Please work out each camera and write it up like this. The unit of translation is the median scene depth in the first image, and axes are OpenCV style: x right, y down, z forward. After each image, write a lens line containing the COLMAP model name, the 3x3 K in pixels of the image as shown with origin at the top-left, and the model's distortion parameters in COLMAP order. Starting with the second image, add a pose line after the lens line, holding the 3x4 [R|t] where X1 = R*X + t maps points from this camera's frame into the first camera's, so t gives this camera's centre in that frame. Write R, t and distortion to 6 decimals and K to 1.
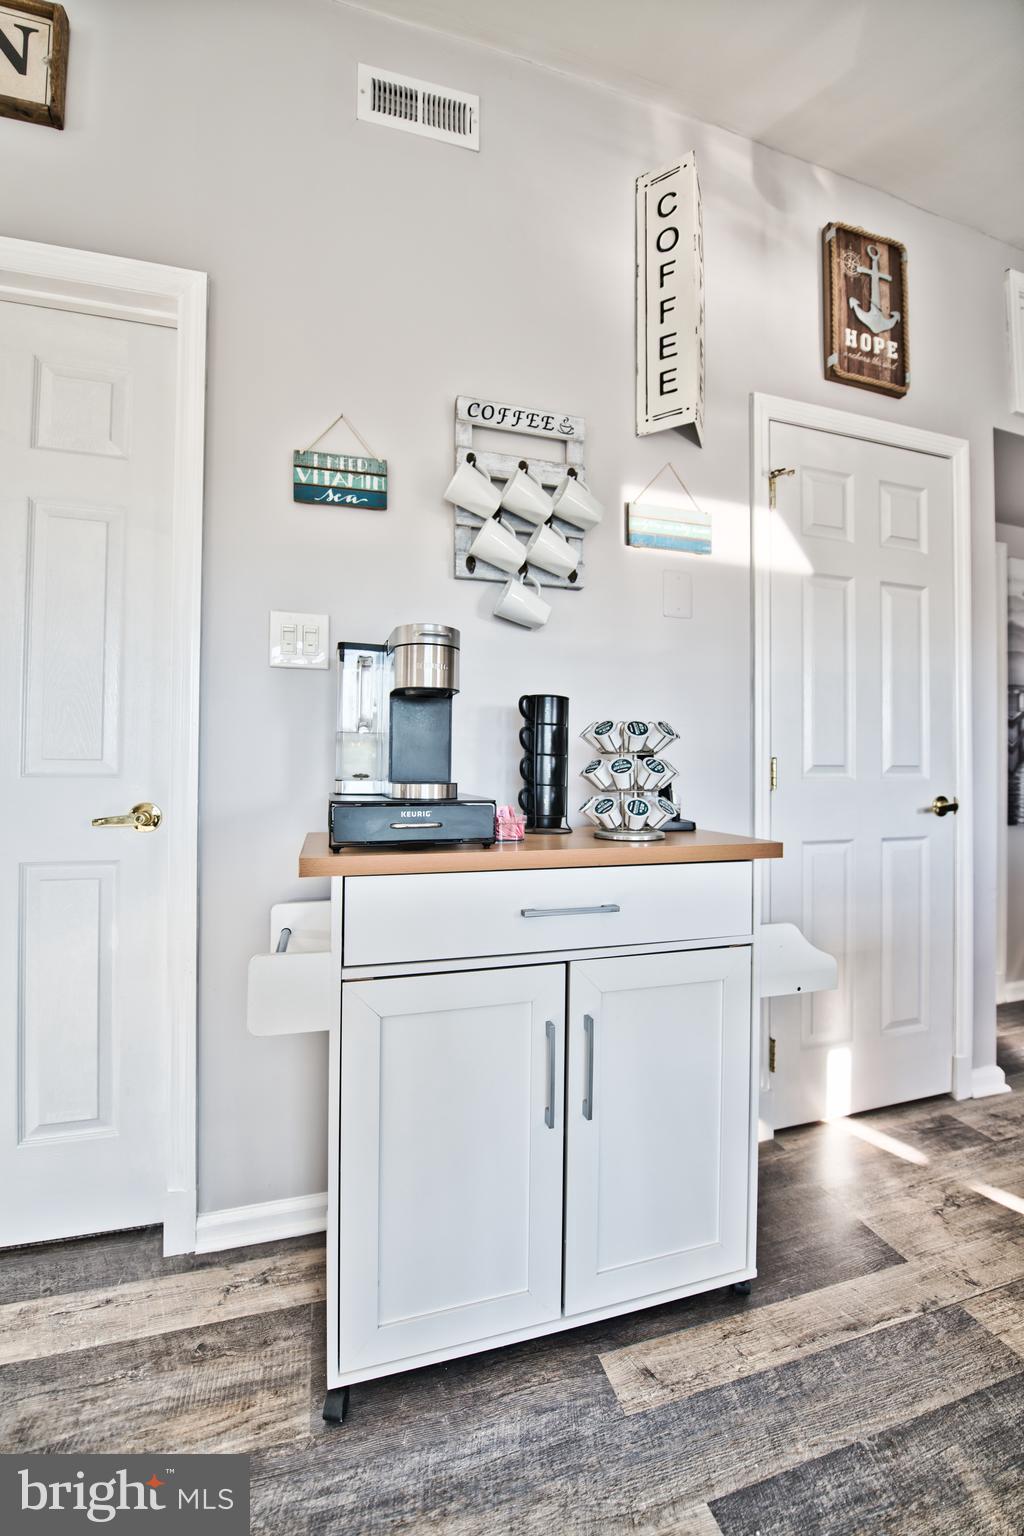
lens RADIAL K [[608.8, 0, 516.5], [0, 608.8, 761.5], [0, 0, 1]] dist [-0.018872, -0.002012]
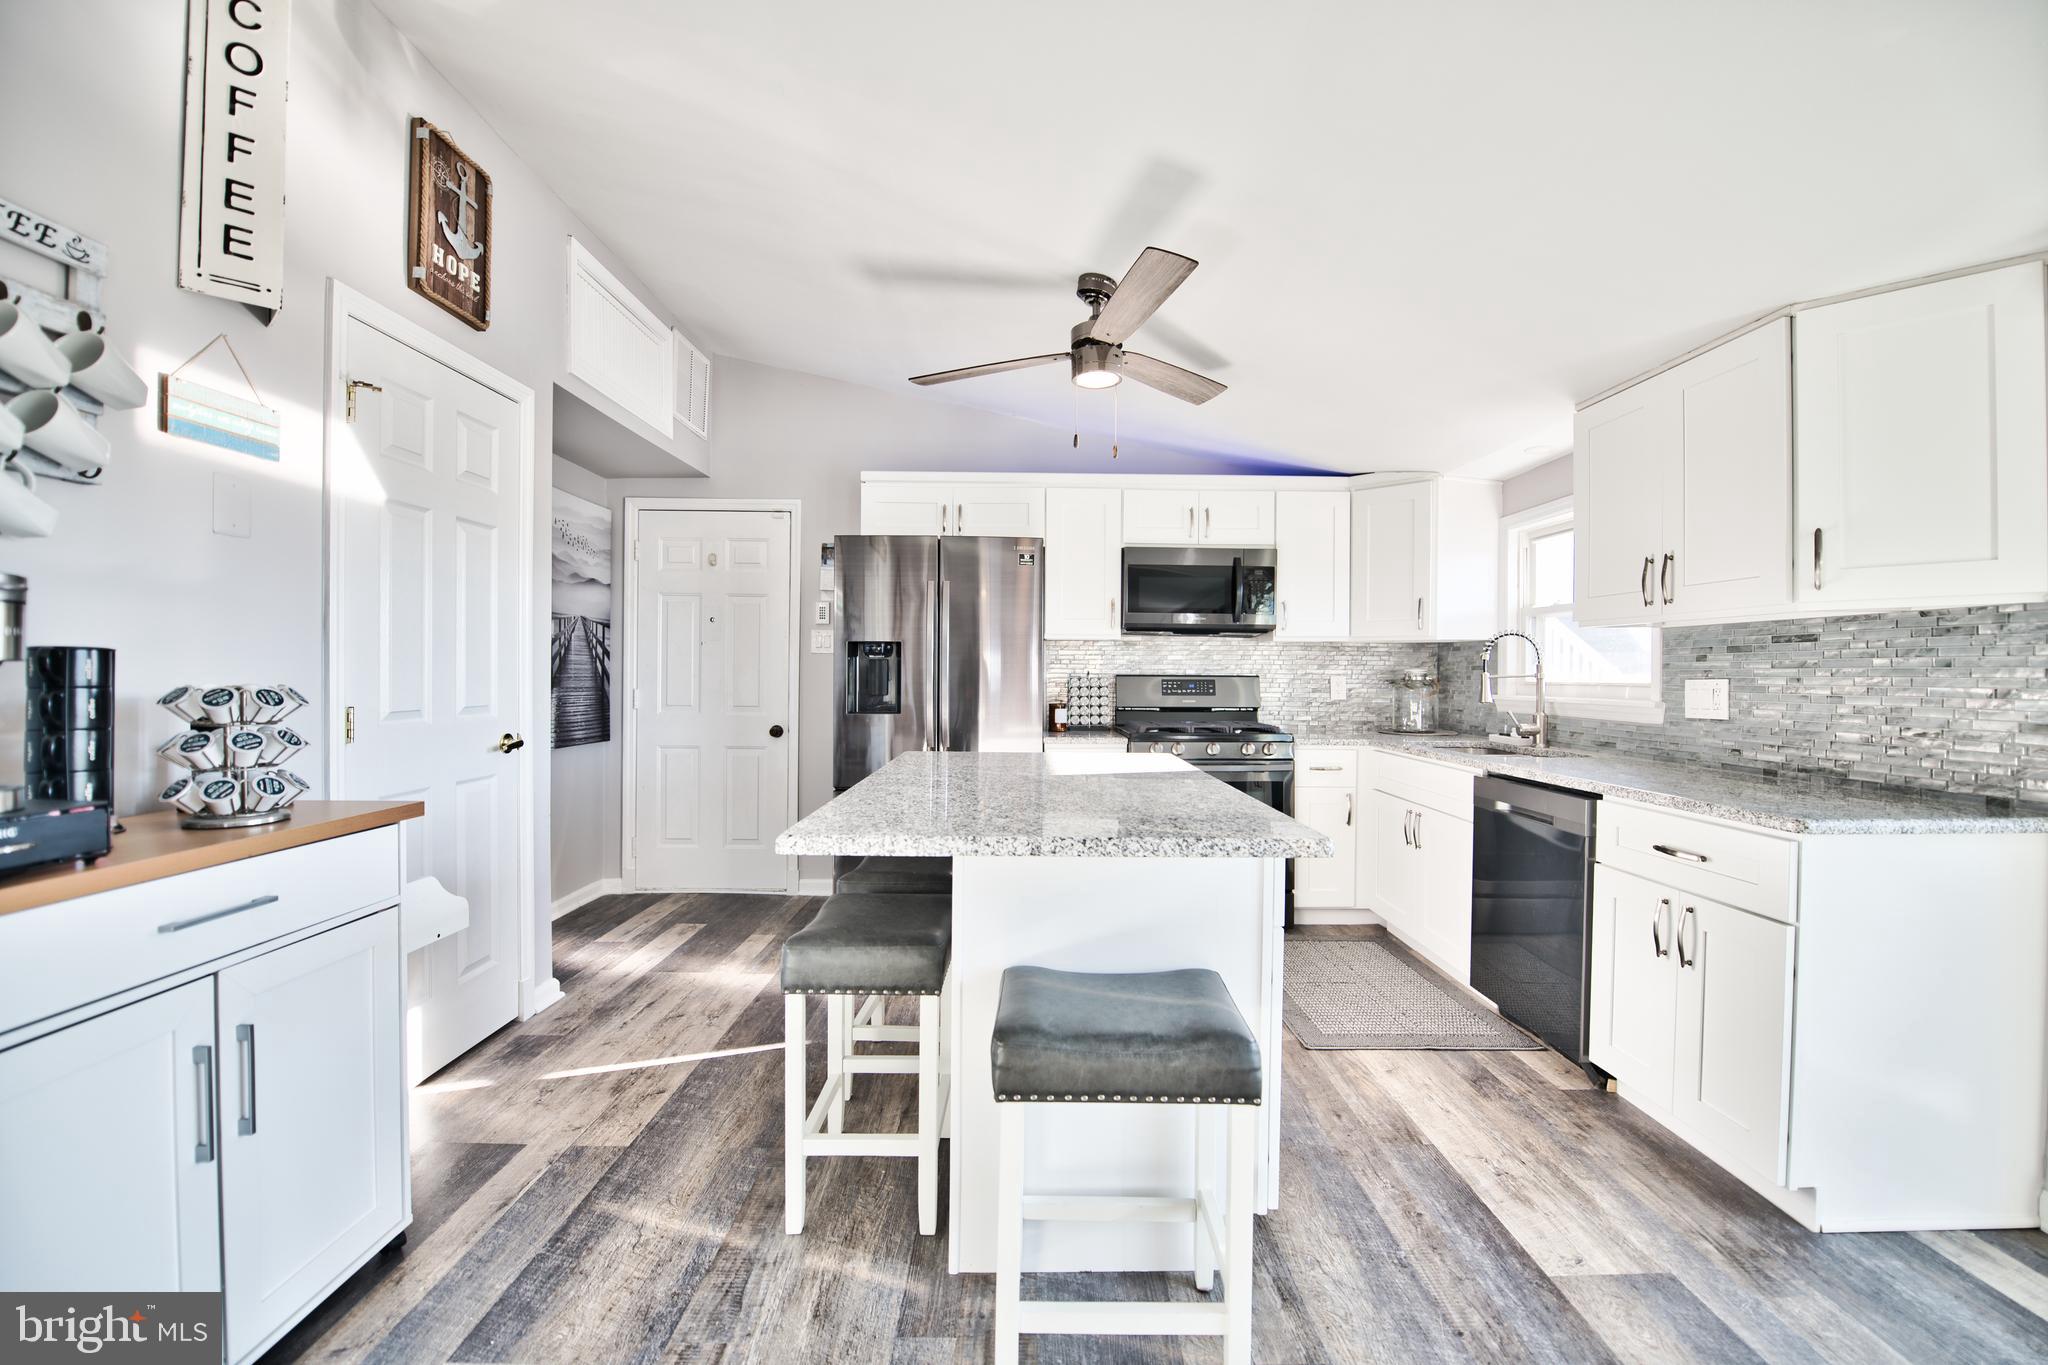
lens RADIAL K [[833.4, 0, 1035.6], [0, 833.4, 679.5], [0, 0, 1]] dist [-0.023942, -0.000686]
pose [[0.279507, -0.013141, 0.960054, -0.422447], [-0.016087, 0.999702, 0.018367, -0.080842], [-0.960009, -0.020578, 0.279212, -0.274506]]
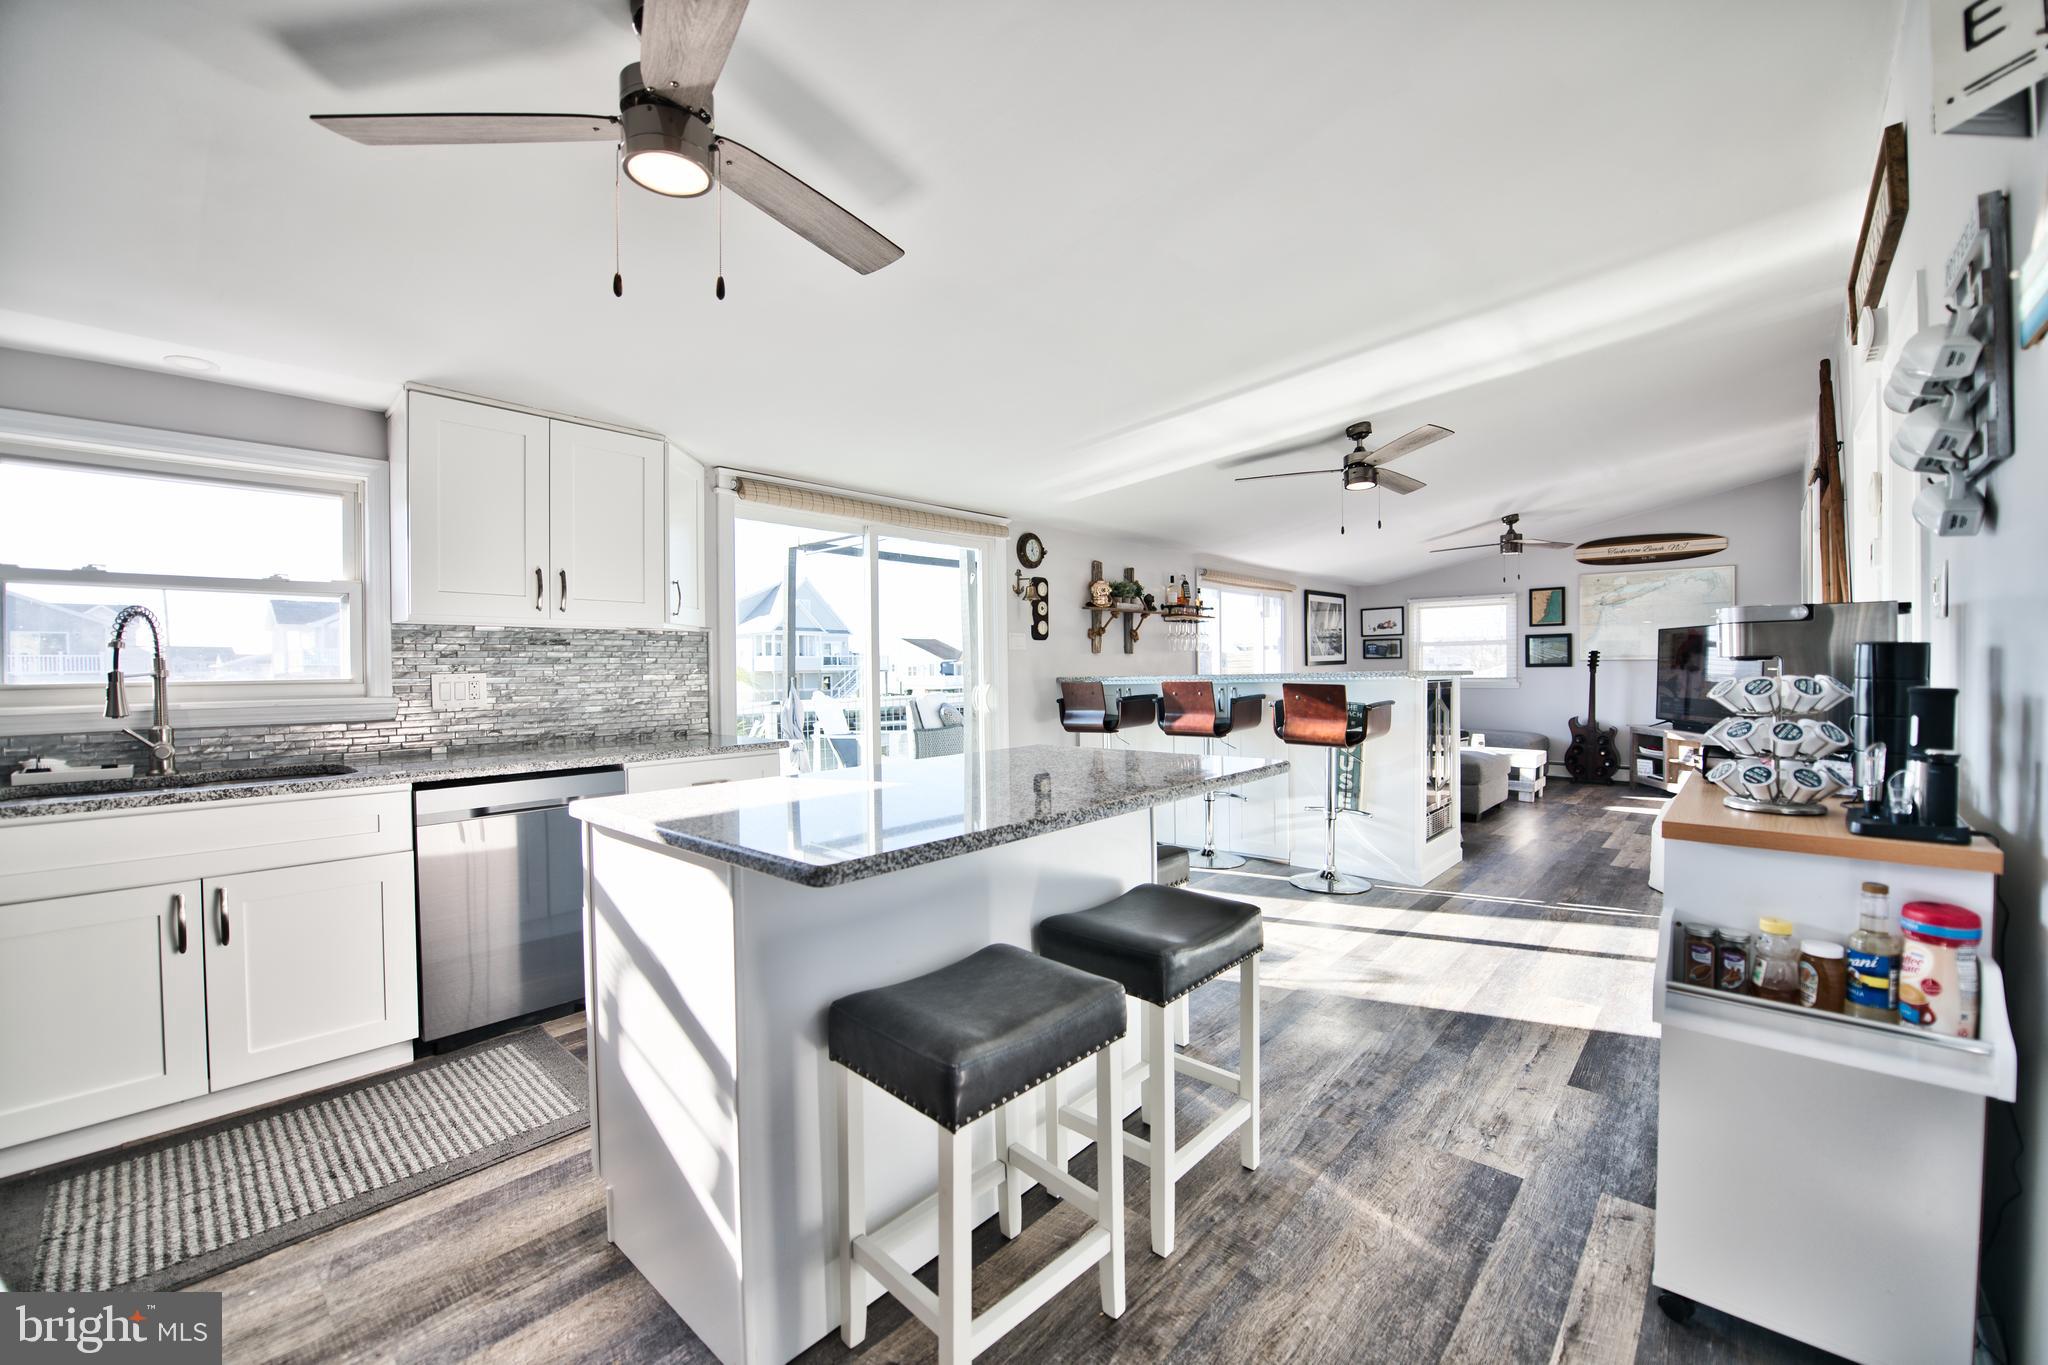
lens RADIAL K [[811.7, 0, 1034.8], [0, 811.7, 677.3], [0, 0, 1]] dist [-0.018872, -0.002012]
pose [[-0.855290, 0.007096, -0.518102, 1.218644], [0.008568, 0.999963, -0.000448, -0.054408], [0.518079, -0.004822, -0.855319, 1.026694]]
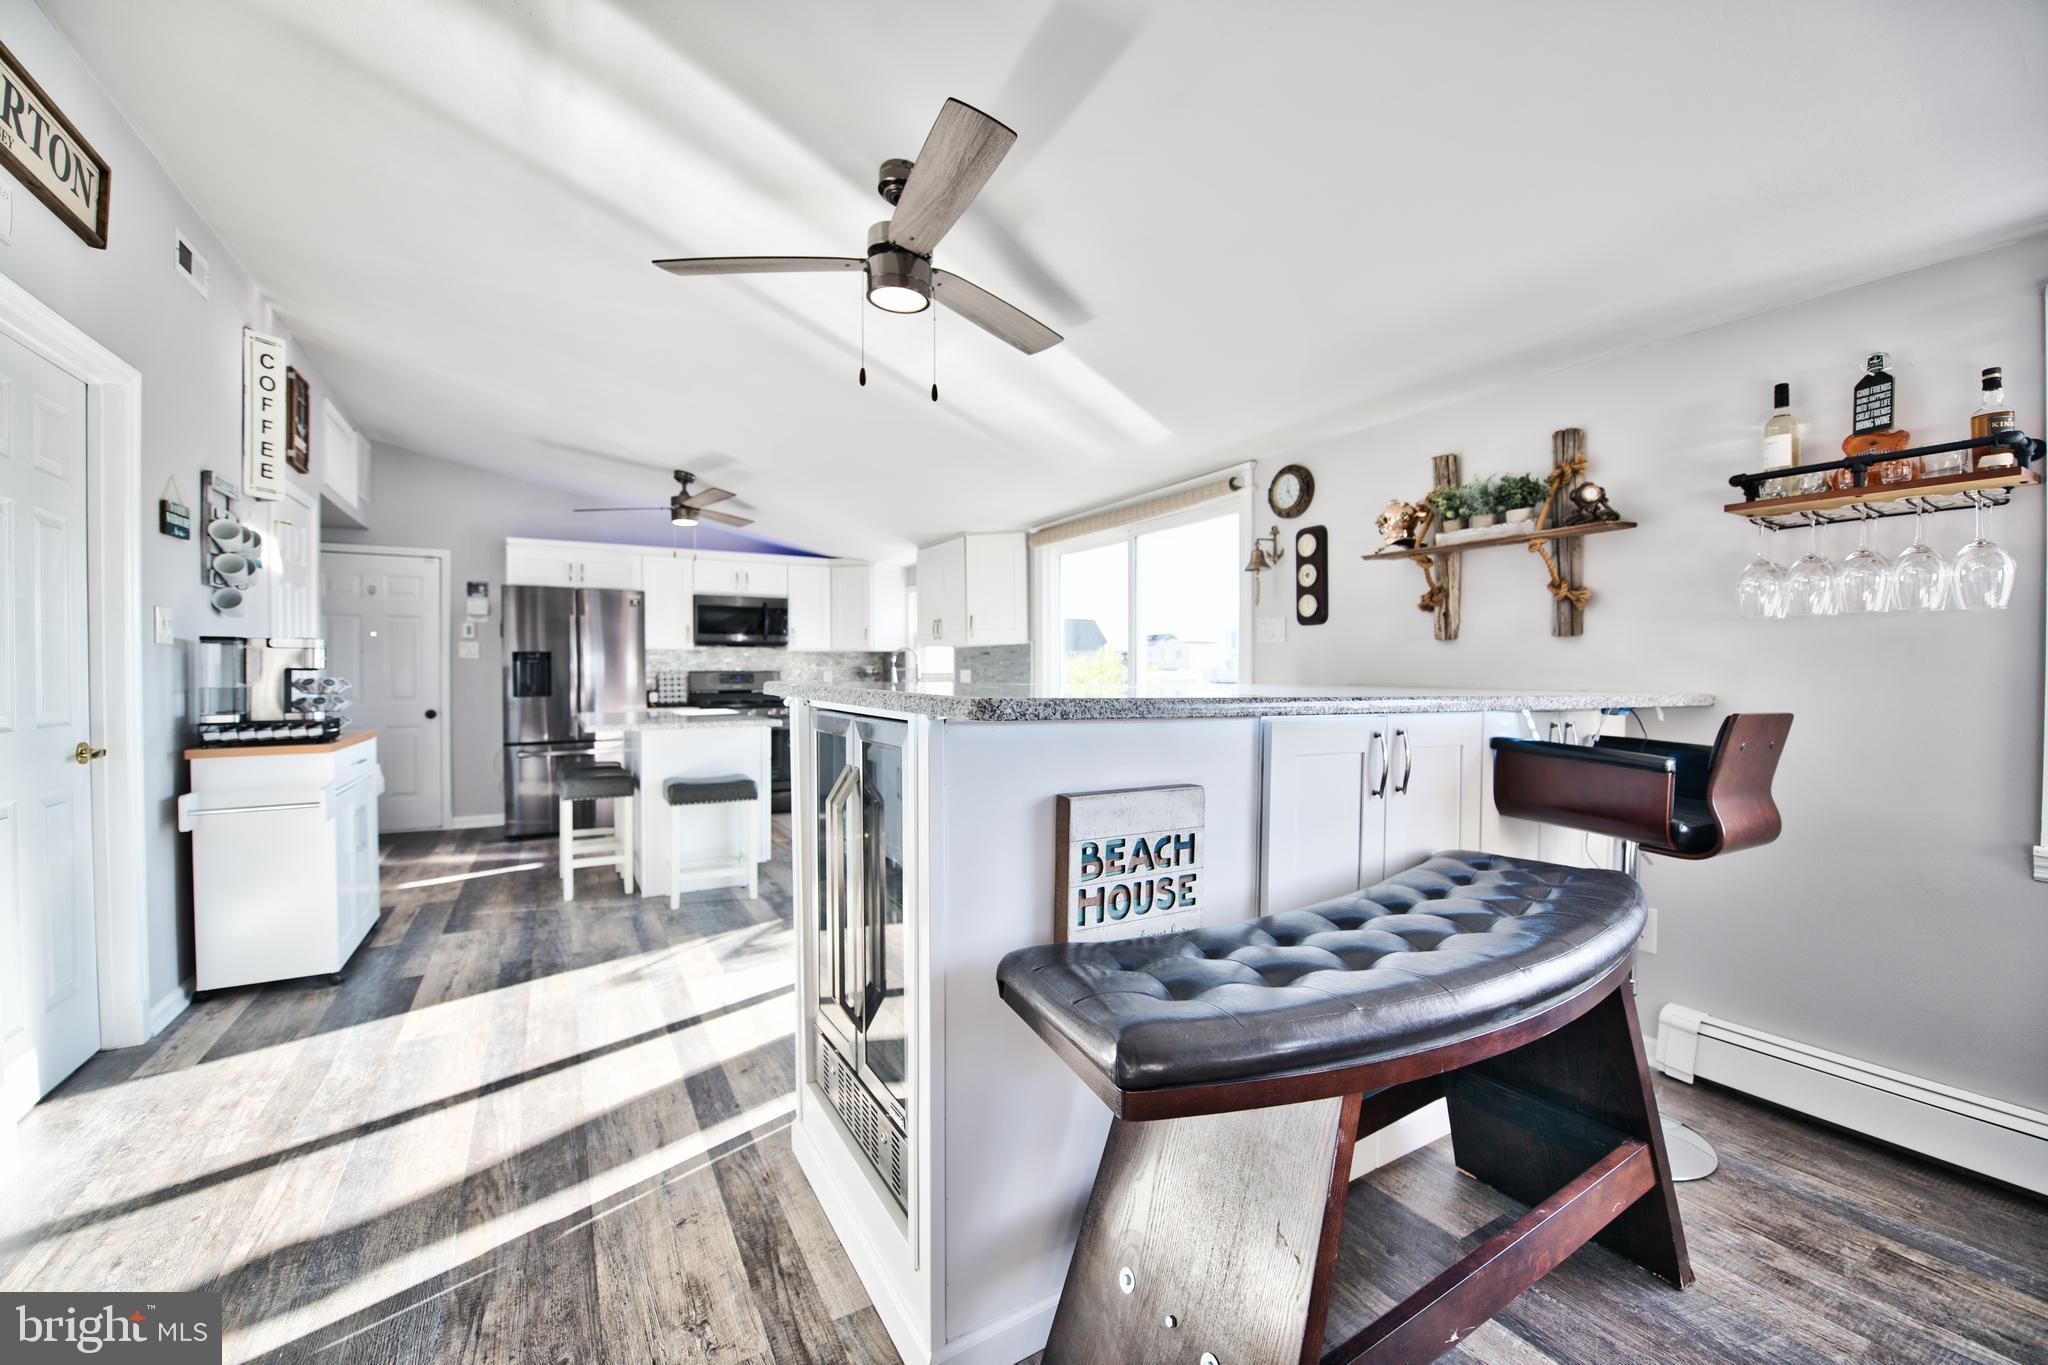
lens RADIAL K [[811.7, 0, 1034.8], [0, 811.7, 677.3], [0, 0, 1]] dist [-0.018872, -0.002012]
pose [[-0.241385, -0.014830, 0.970316, -2.137523], [-0.009016, 0.999874, 0.013039, -0.090082], [-0.970387, -0.005601, -0.241489, -0.480258]]
